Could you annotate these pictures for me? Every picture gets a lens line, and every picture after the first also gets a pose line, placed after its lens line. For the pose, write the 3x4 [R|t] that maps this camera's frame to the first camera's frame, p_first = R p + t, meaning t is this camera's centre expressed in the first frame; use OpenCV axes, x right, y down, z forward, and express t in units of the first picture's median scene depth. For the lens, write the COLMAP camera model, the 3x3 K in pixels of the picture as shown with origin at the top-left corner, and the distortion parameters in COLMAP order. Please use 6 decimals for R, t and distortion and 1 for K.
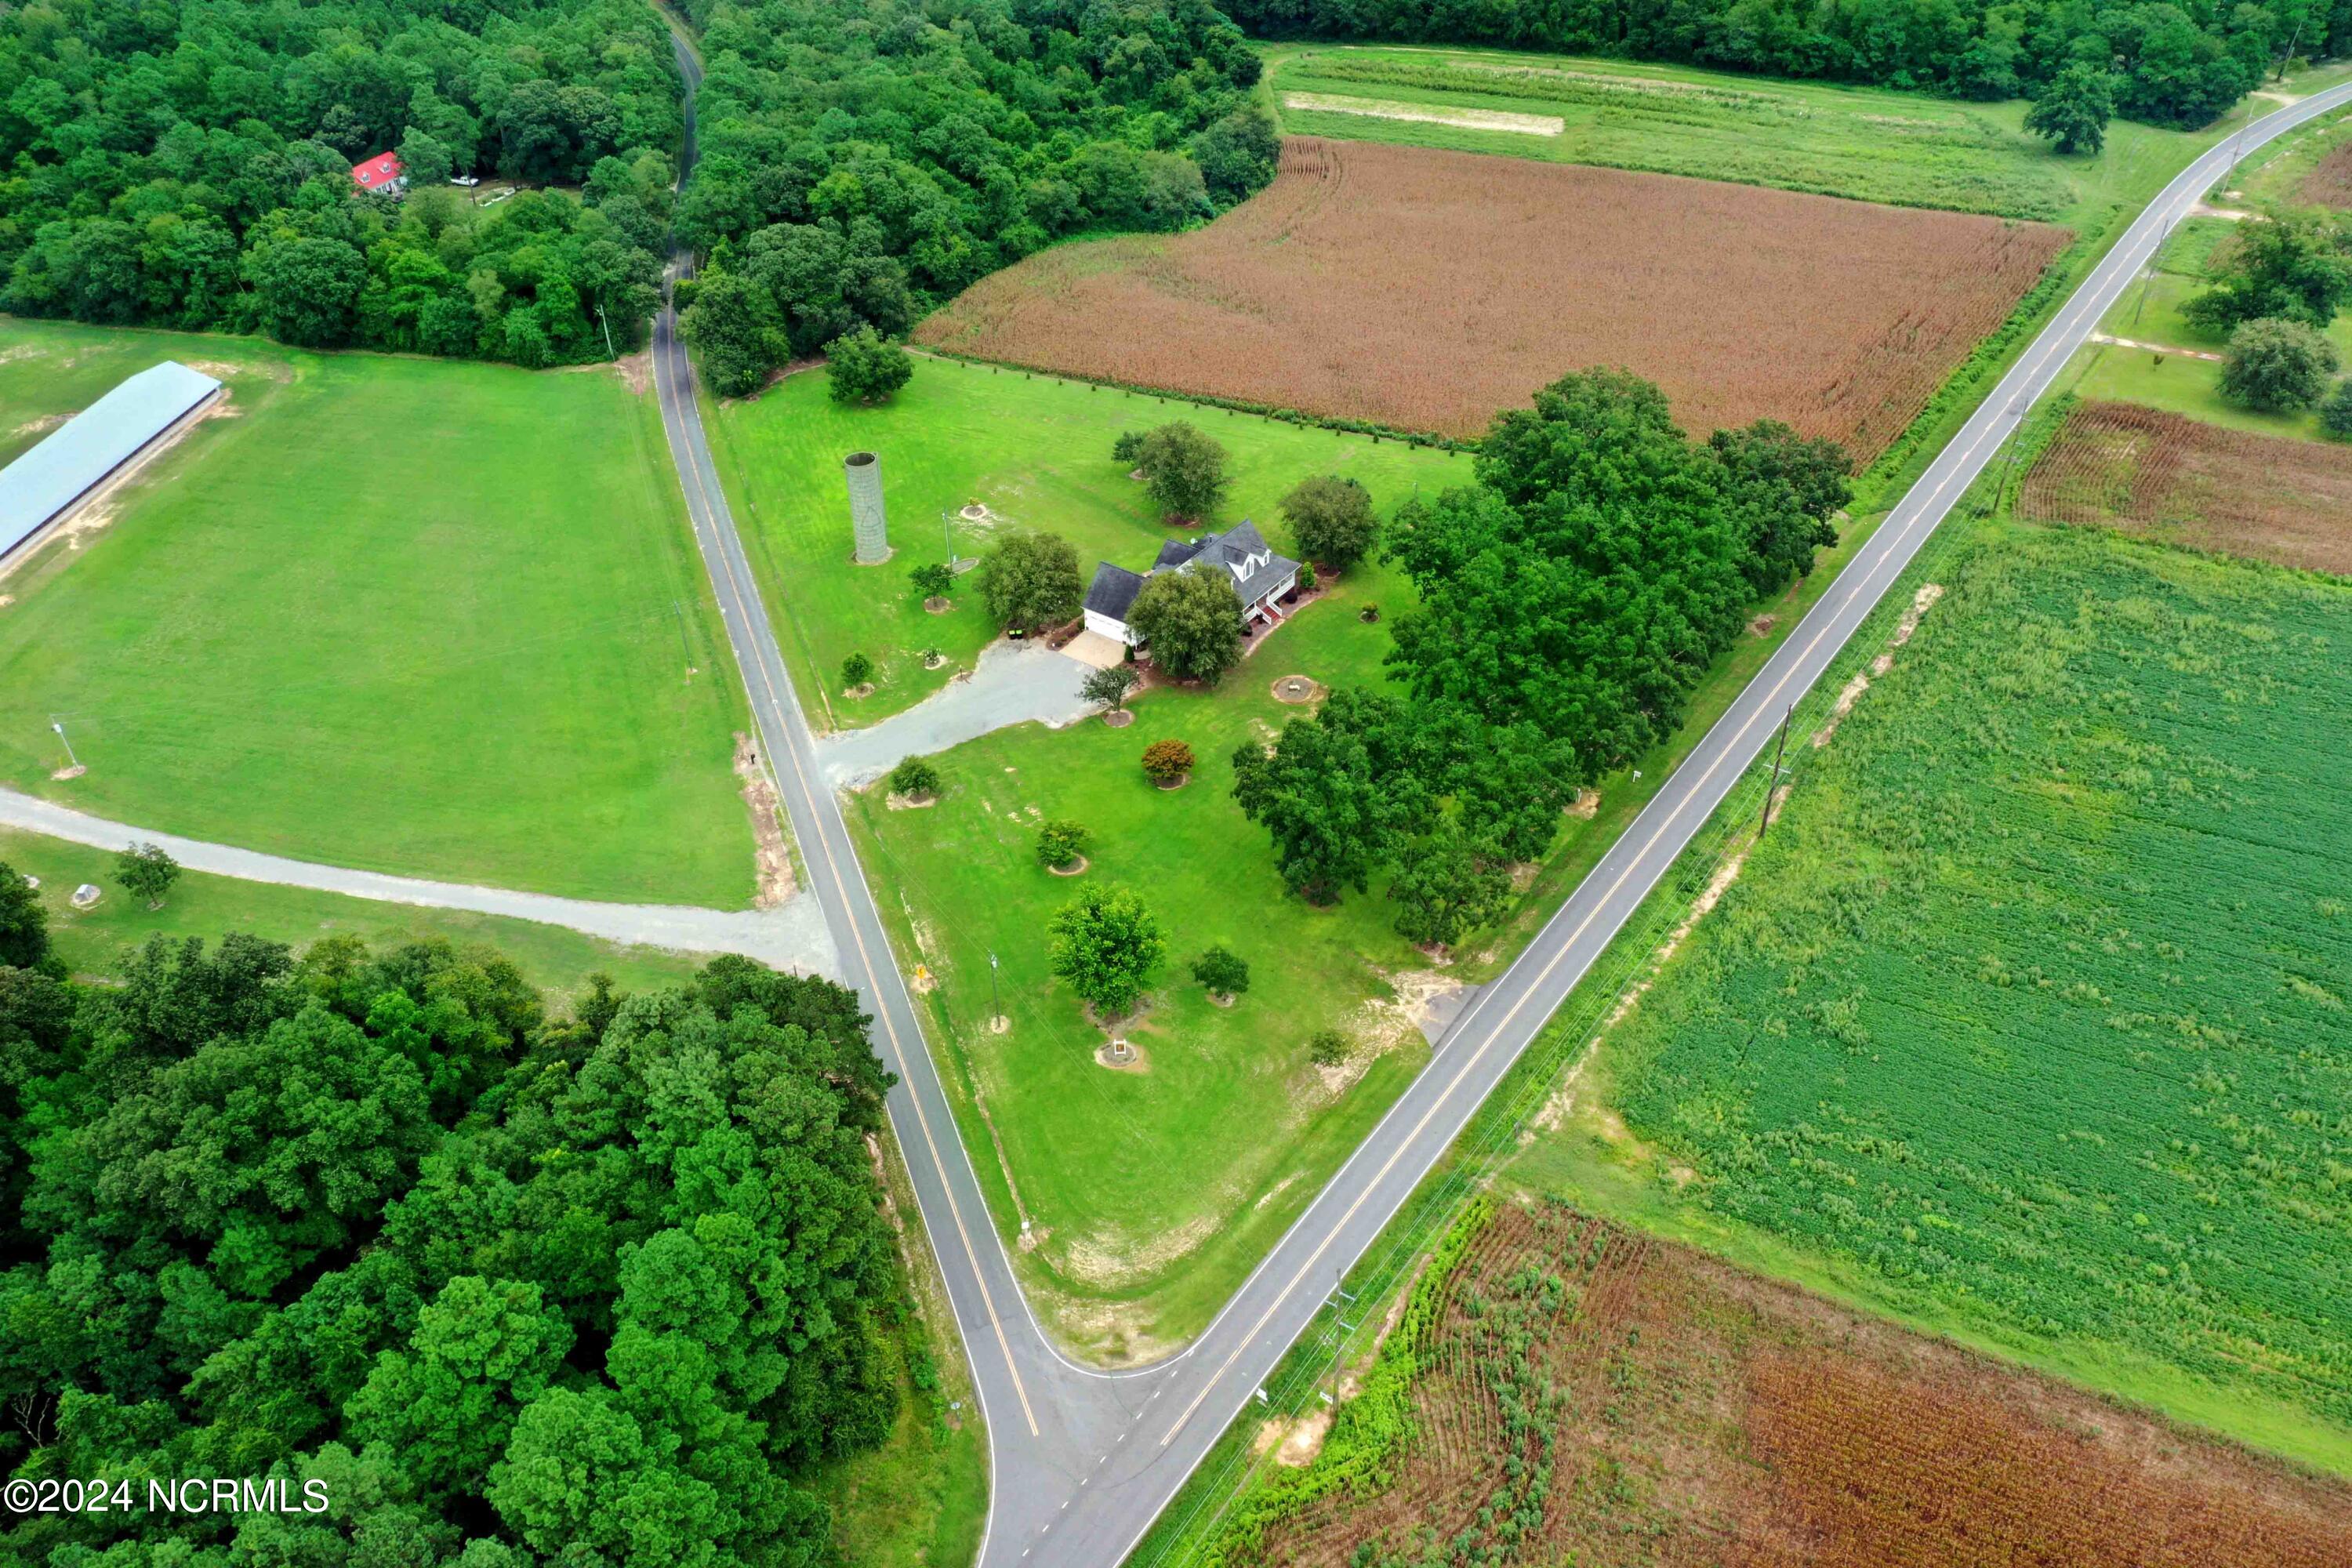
lens RADIAL K [[1859.8, 0, 1134.0], [0, 1859.8, 756.0], [0, 0, 1]] dist [0.008172, 0.000313]
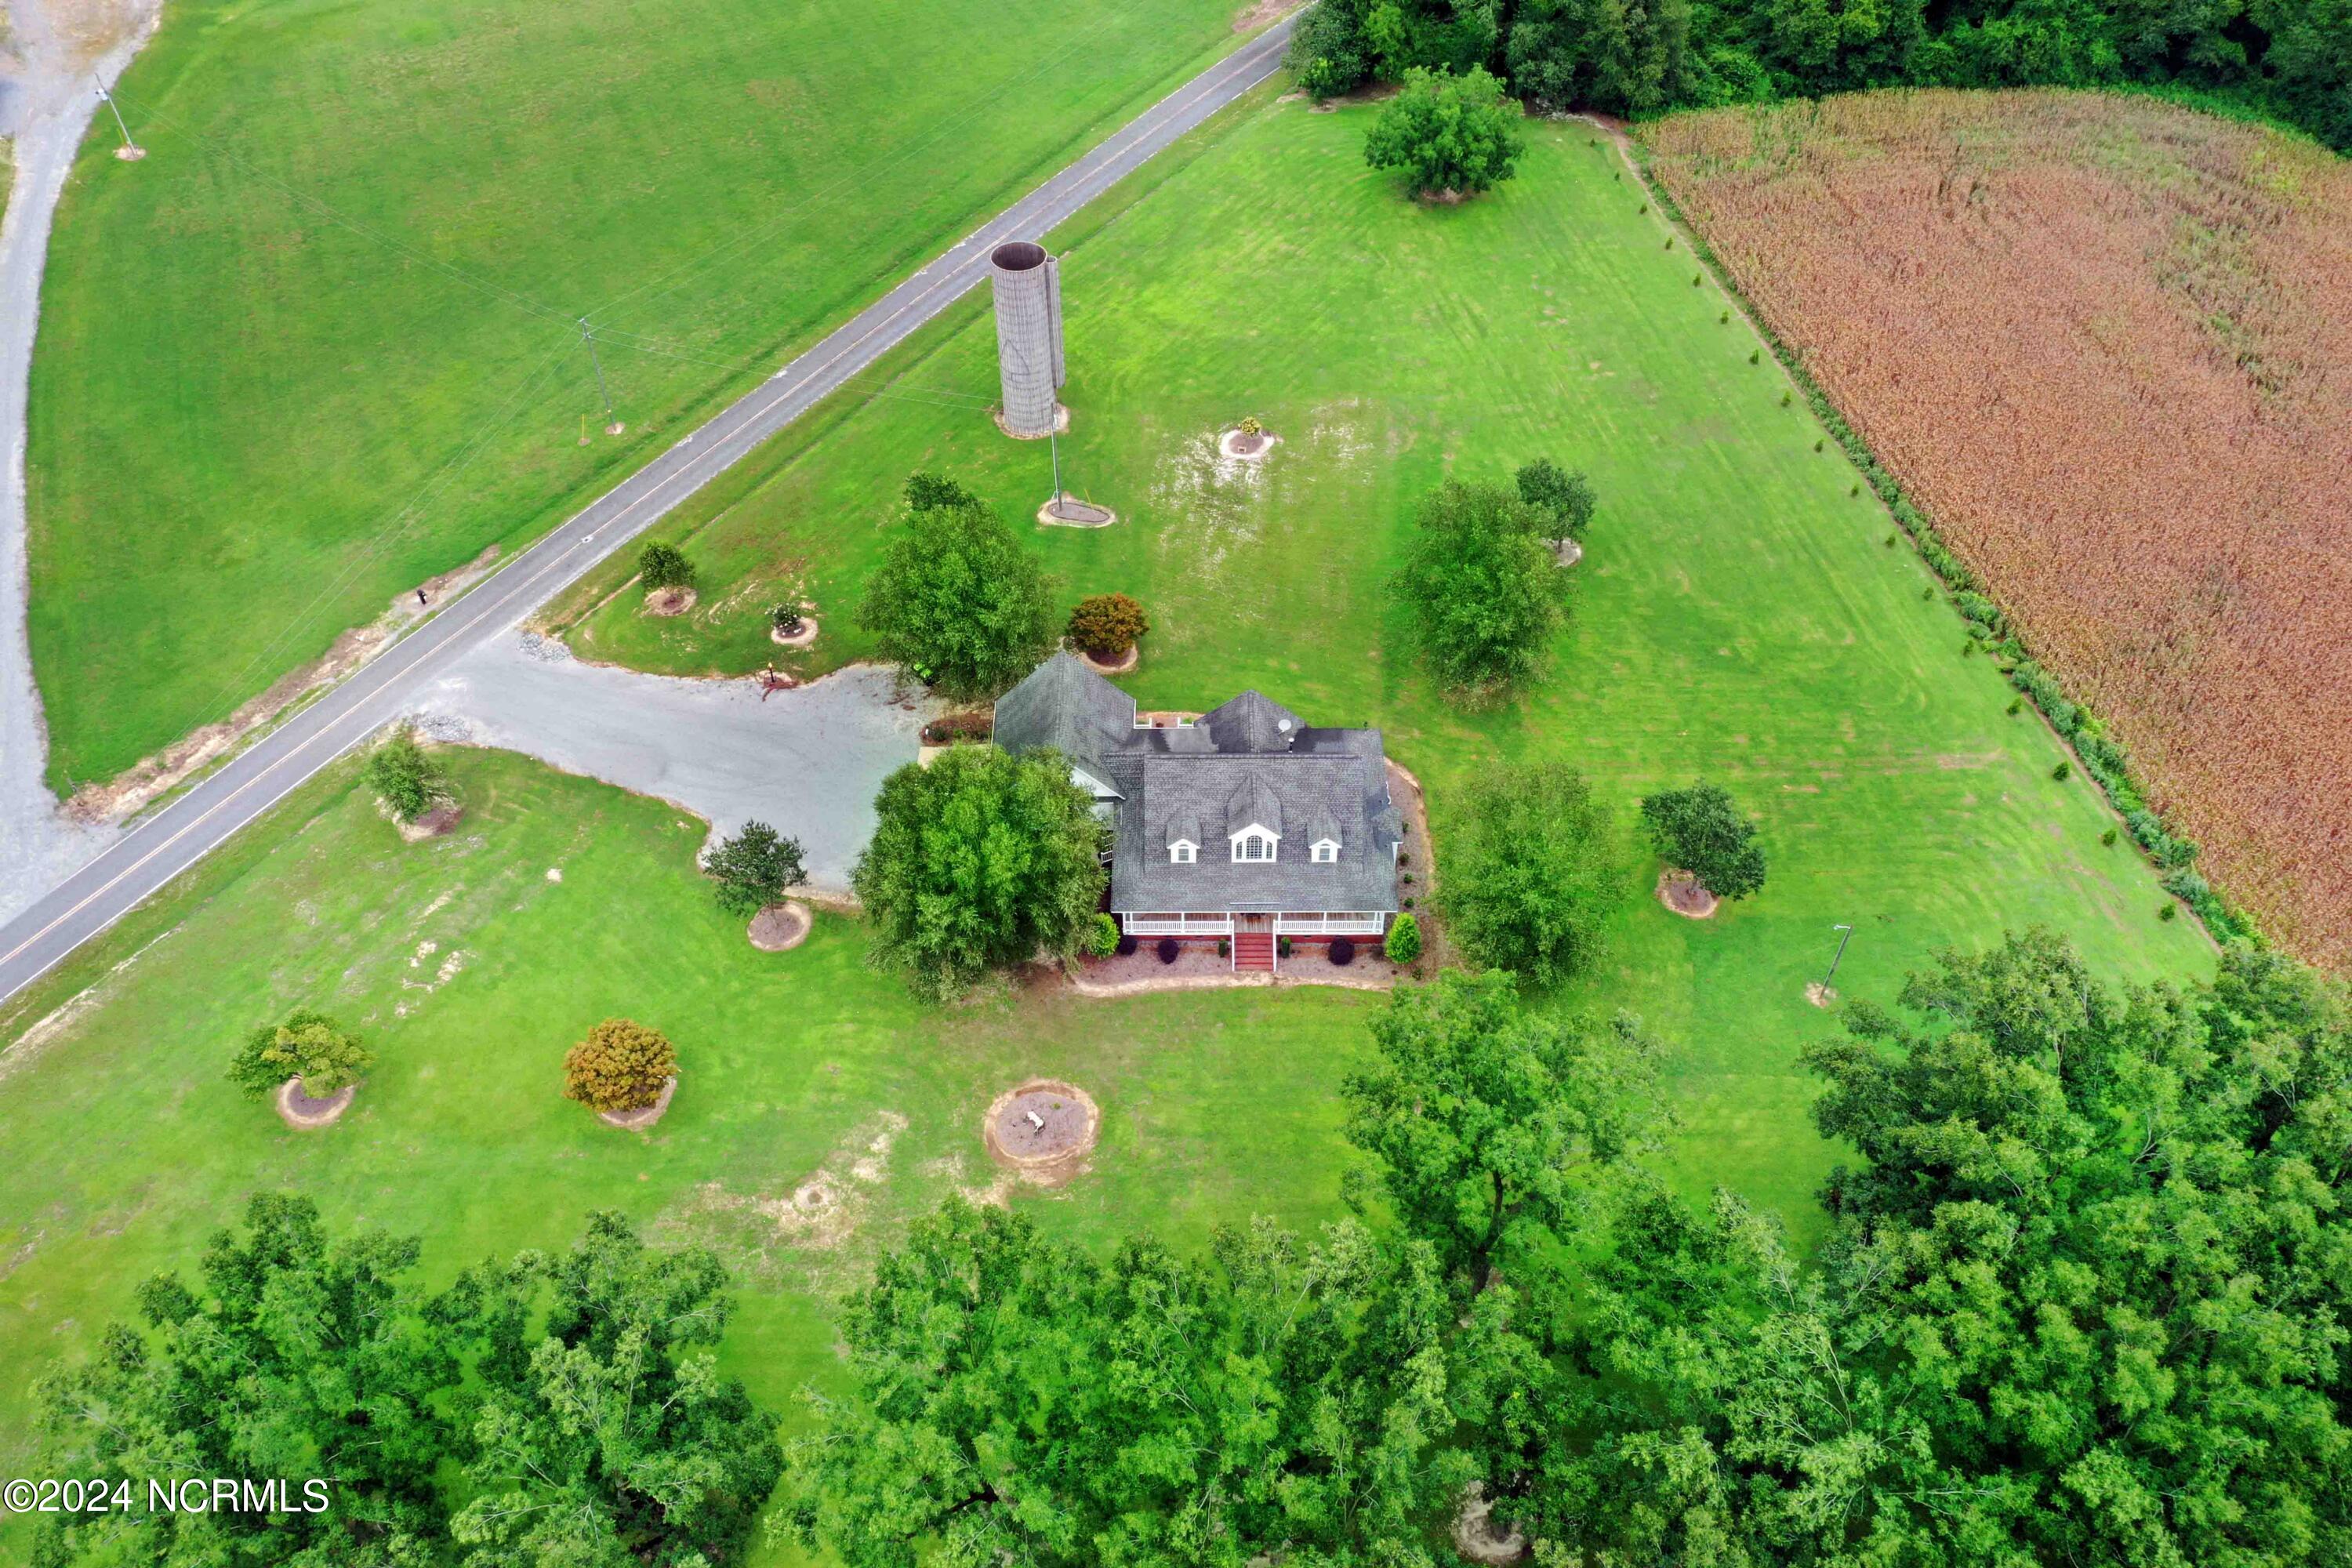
lens RADIAL K [[1824.2, 0, 1176.0], [0, 1824.2, 784.0], [0, 0, 1]] dist [0.014981, 0.000283]
pose [[0.588179, 0.605688, -0.535899, 0.230539], [-0.475393, 0.795011, 0.376774, -0.223952], [0.654253, 0.033153, 0.755549, 0.530395]]
